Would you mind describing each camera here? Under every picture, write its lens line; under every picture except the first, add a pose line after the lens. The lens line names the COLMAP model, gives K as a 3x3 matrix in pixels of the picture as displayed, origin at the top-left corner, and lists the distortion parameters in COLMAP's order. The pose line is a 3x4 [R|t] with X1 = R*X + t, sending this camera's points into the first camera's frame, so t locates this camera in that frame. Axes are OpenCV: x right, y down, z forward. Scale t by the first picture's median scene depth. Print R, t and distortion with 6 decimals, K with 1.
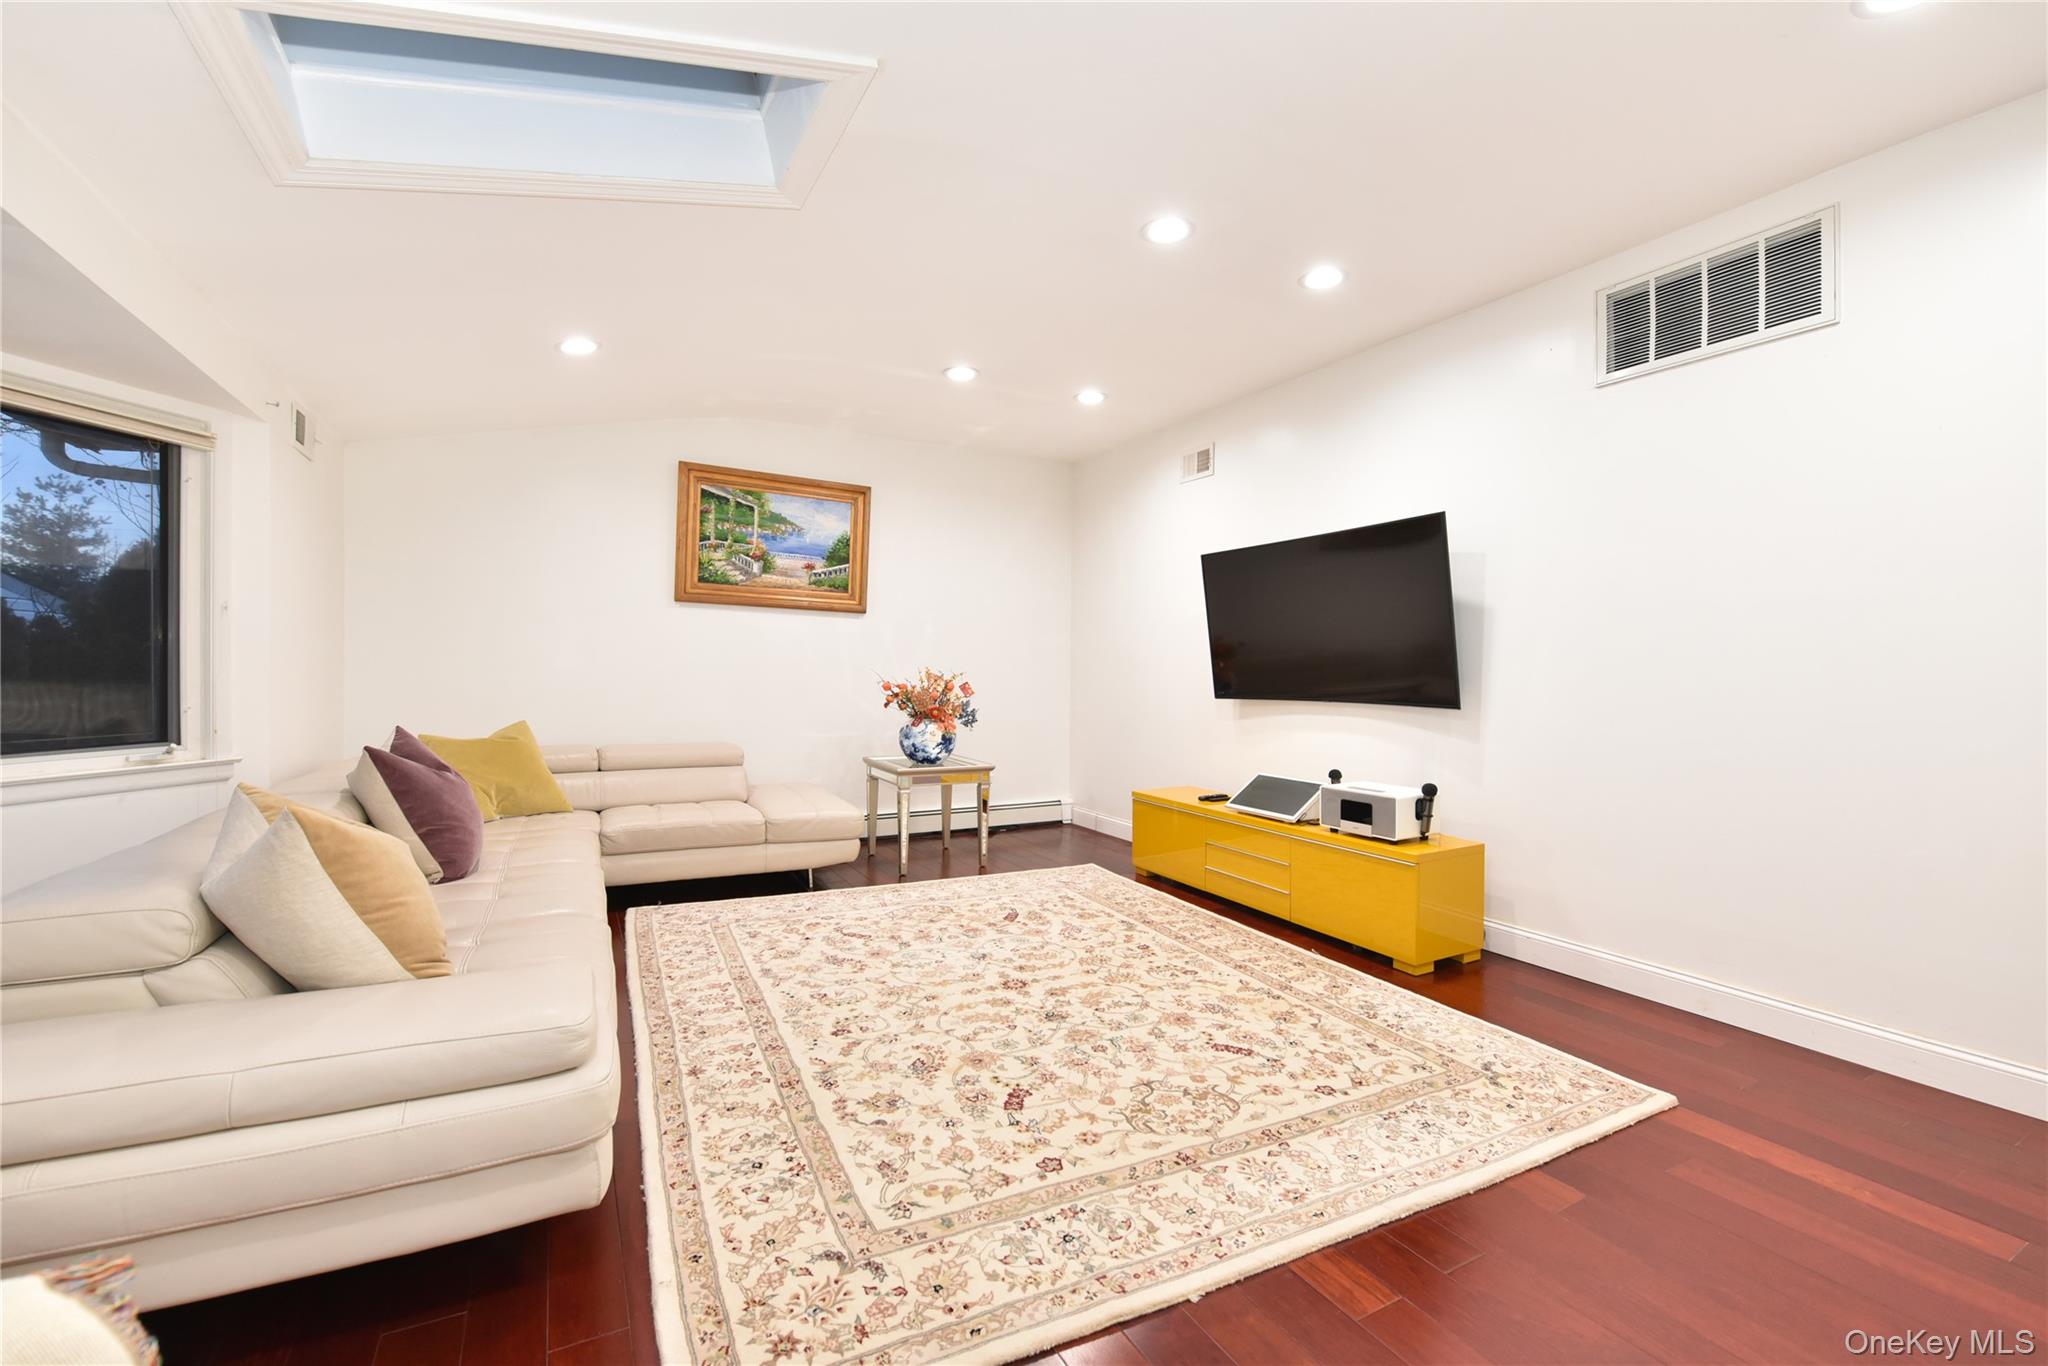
lens RADIAL K [[845.1, 0, 1020.9], [0, 845.1, 678.0], [0, 0, 1]] dist [-0.001115, -0.000051]
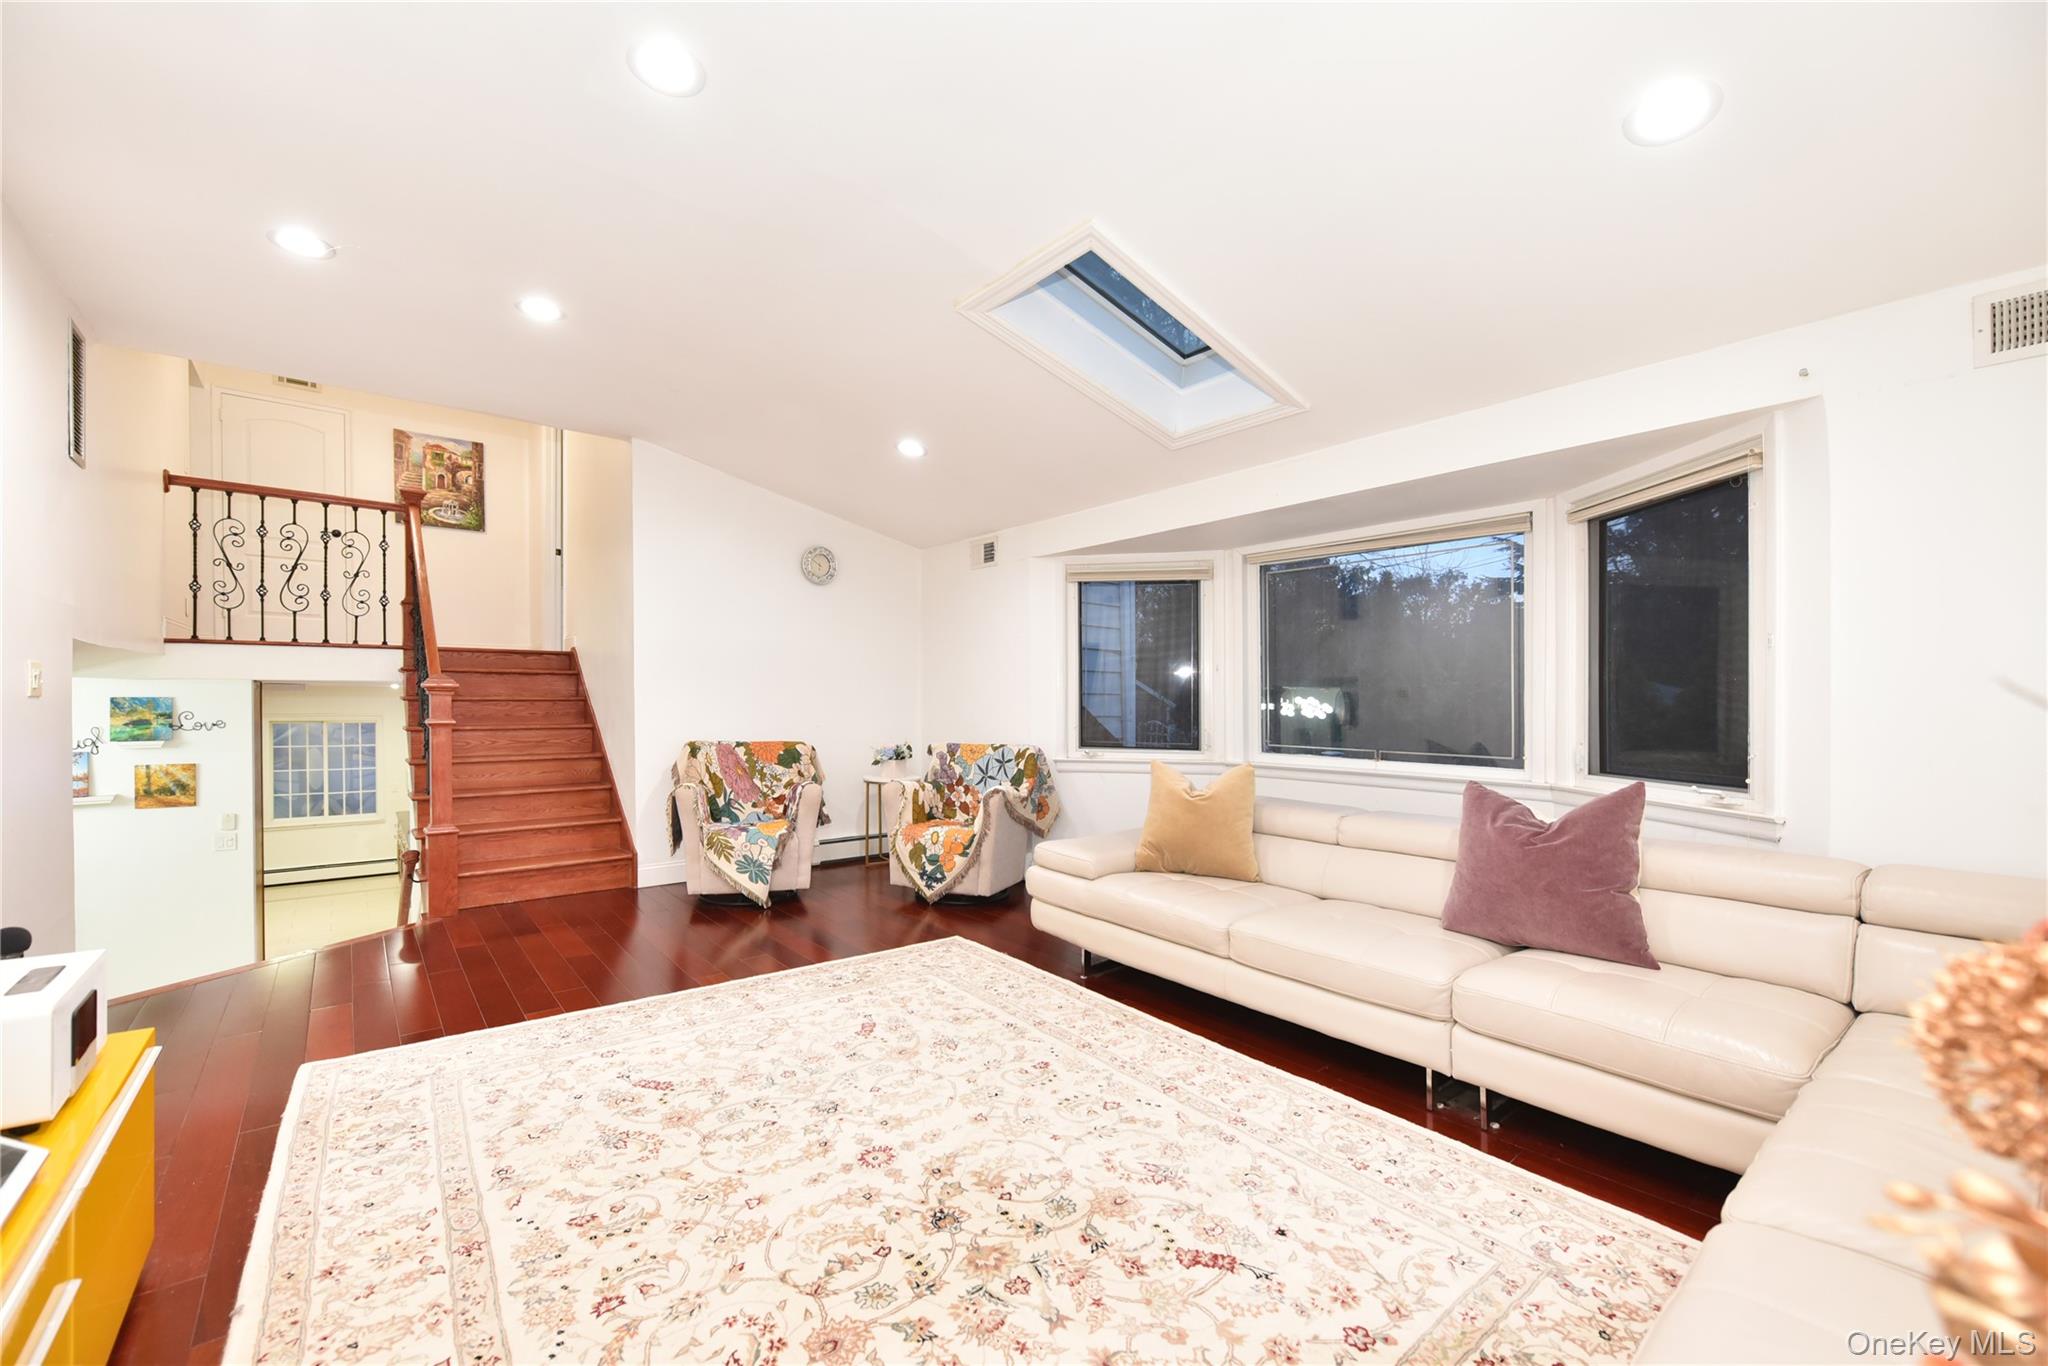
lens RADIAL K [[845.1, 0, 1021.0], [0, 845.1, 690.6], [0, 0, 1]] dist [-0.001115, -0.000051]
pose [[-0.980394, -0.017469, -0.196270, 0.022273], [-0.016897, 0.999847, -0.004588, -0.033662], [0.196320, -0.001182, -0.980539, 1.900776]]
